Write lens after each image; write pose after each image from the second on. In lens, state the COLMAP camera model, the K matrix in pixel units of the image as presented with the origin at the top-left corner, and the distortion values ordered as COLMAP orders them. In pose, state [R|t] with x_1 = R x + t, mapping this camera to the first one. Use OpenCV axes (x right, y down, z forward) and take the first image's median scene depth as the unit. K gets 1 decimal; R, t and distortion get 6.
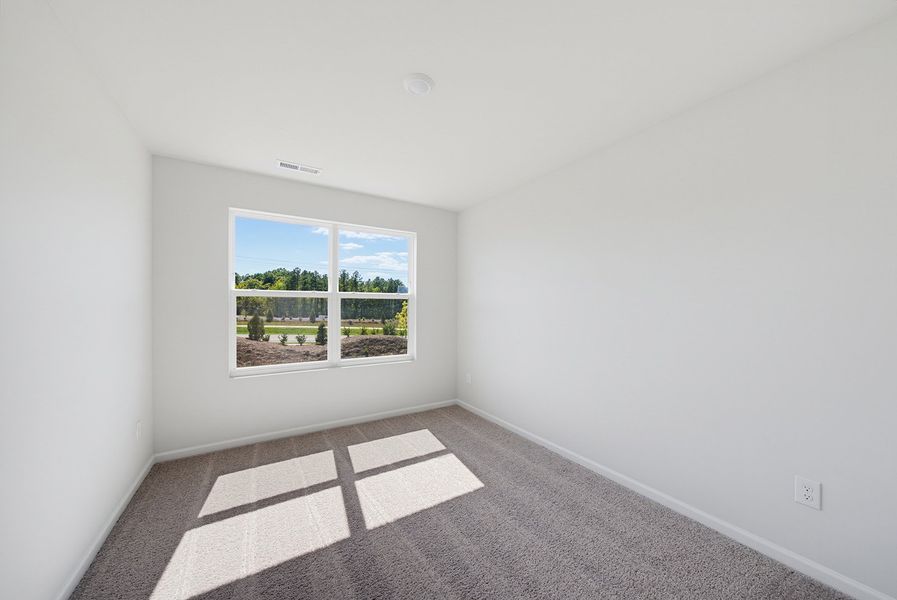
lens RADIAL K [[338.3, 0, 439.0], [0, 338.3, 298.5], [0, 0, 1]] dist [0.011037, -0.000016]
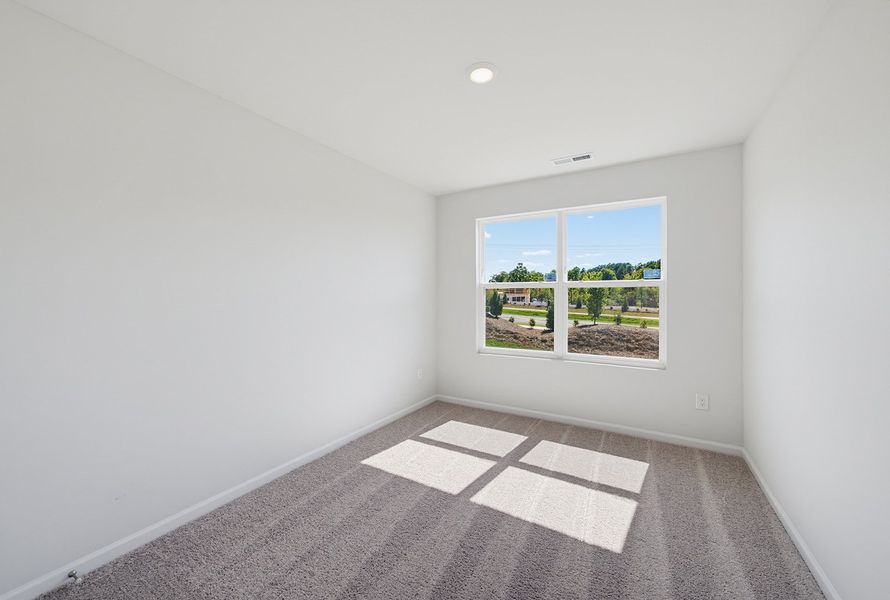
lens RADIAL K [[350.1, 0, 445.0], [0, 350.1, 300.0], [0, 0, 1]] dist [-0.001164, 0.000032]
pose [[0.425390, 0.014728, -0.904890, 0.477582], [0.017869, 0.999536, 0.024669, 0.000350], [0.904834, -0.026663, 0.424929, 0.289679]]
